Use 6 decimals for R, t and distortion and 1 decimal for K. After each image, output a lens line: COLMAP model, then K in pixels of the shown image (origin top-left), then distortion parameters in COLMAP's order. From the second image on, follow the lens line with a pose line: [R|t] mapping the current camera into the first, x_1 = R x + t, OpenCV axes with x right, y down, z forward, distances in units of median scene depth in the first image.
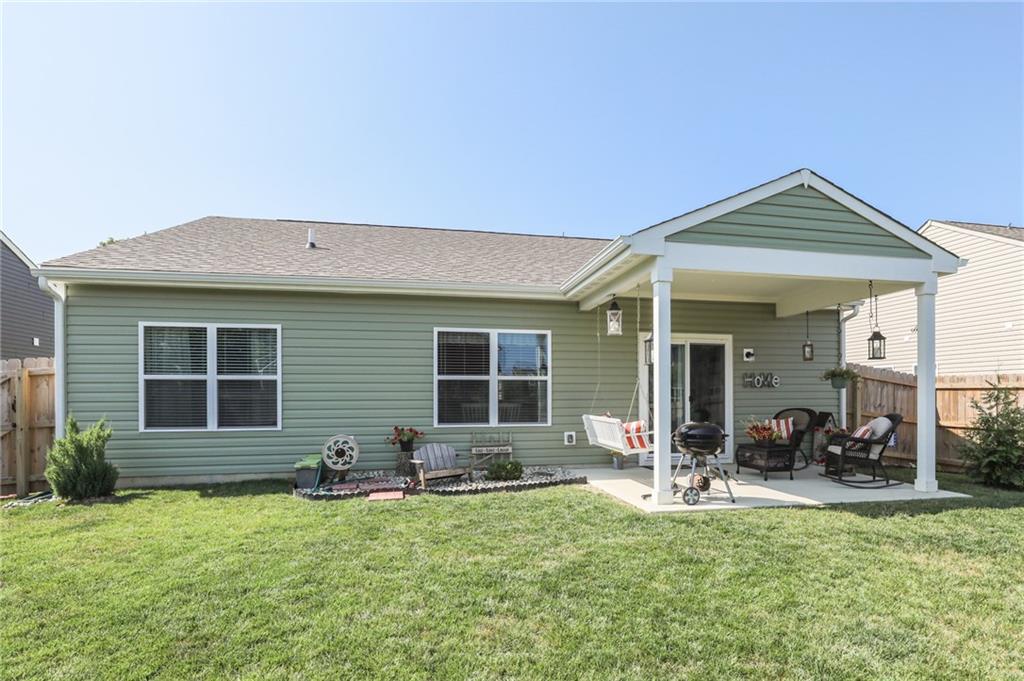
lens RADIAL K [[546.7, 0, 514.9], [0, 546.7, 401.5], [0, 0, 1]] dist [-0.021237, 0.000077]
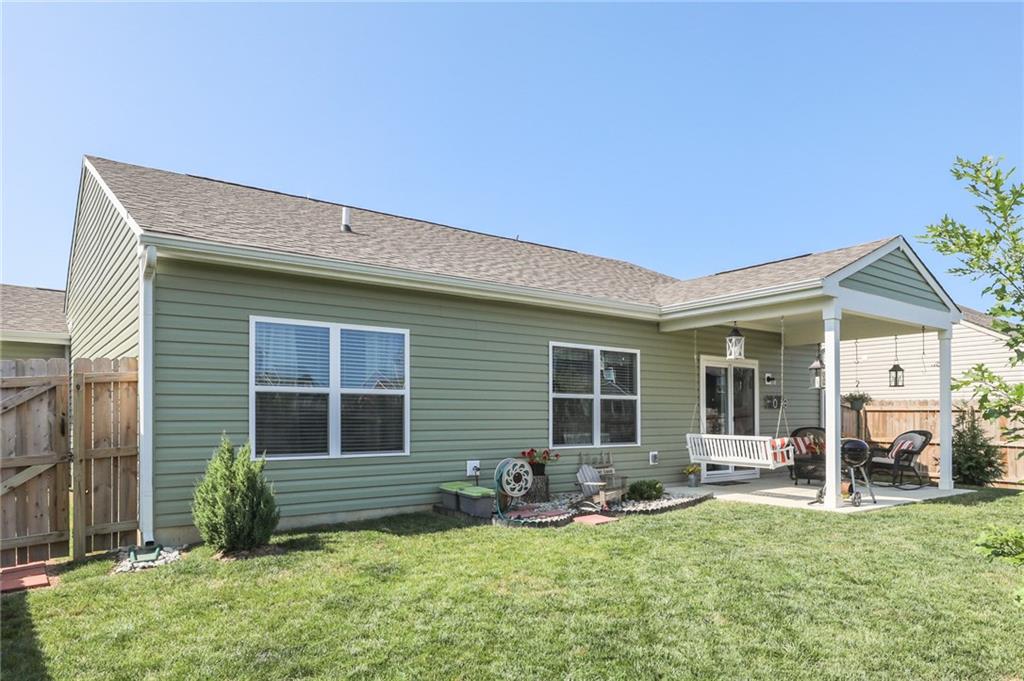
lens RADIAL K [[678.6, 0, 512.6], [0, 678.6, 408.8], [0, 0, 1]] dist [-0.023176, -0.000073]
pose [[0.902591, 0.007961, 0.430426, -0.749706], [0.001639, 0.999758, -0.021930, 0.004503], [-0.430496, 0.020499, 0.902360, -0.011580]]
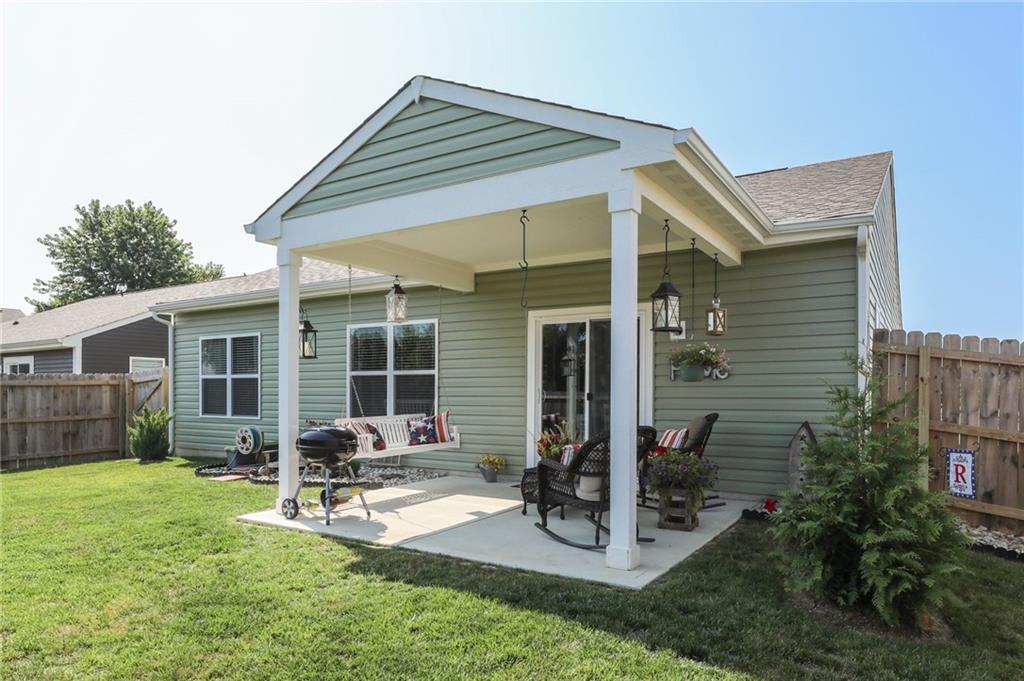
lens RADIAL K [[623.0, 0, 511.9], [0, 623.0, 398.7], [0, 0, 1]] dist [0.027354, -0.000031]
pose [[0.721857, 0.012314, -0.691932, 0.958356], [-0.004729, 0.999906, 0.012862, -0.014009], [0.692026, -0.006013, 0.721848, 0.389486]]
